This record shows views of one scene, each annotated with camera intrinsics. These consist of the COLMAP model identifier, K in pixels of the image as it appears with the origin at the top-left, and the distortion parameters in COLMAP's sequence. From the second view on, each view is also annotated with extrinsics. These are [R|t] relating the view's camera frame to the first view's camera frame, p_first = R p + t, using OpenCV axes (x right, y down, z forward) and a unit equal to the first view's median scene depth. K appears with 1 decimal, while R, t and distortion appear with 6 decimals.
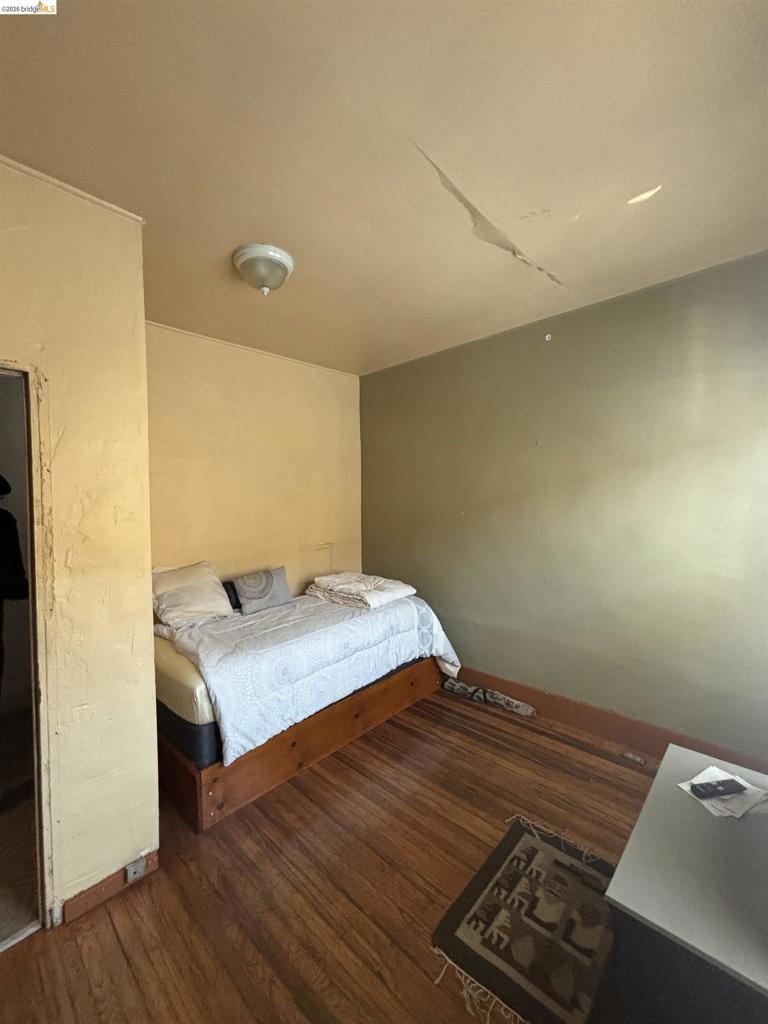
lens RADIAL K [[415.7, 0, 385.0], [0, 415.7, 512.3], [0, 0, 1]] dist [0.005376, 0.000554]
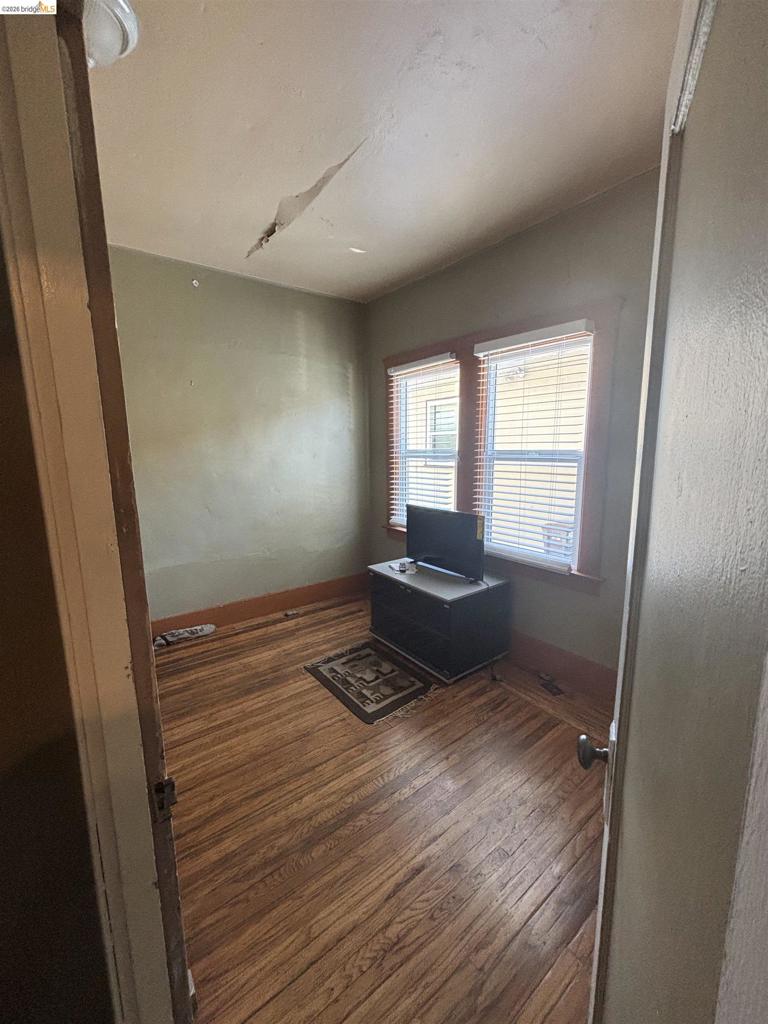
lens RADIAL K [[415.7, 0, 385.0], [0, 415.7, 512.3], [0, 0, 1]] dist [0.005376, 0.000554]
pose [[0.162353, -0.141555, 0.976526, -0.914586], [0.038075, 0.989818, 0.137152, 0.046038], [-0.985998, 0.014914, 0.166090, 0.502870]]
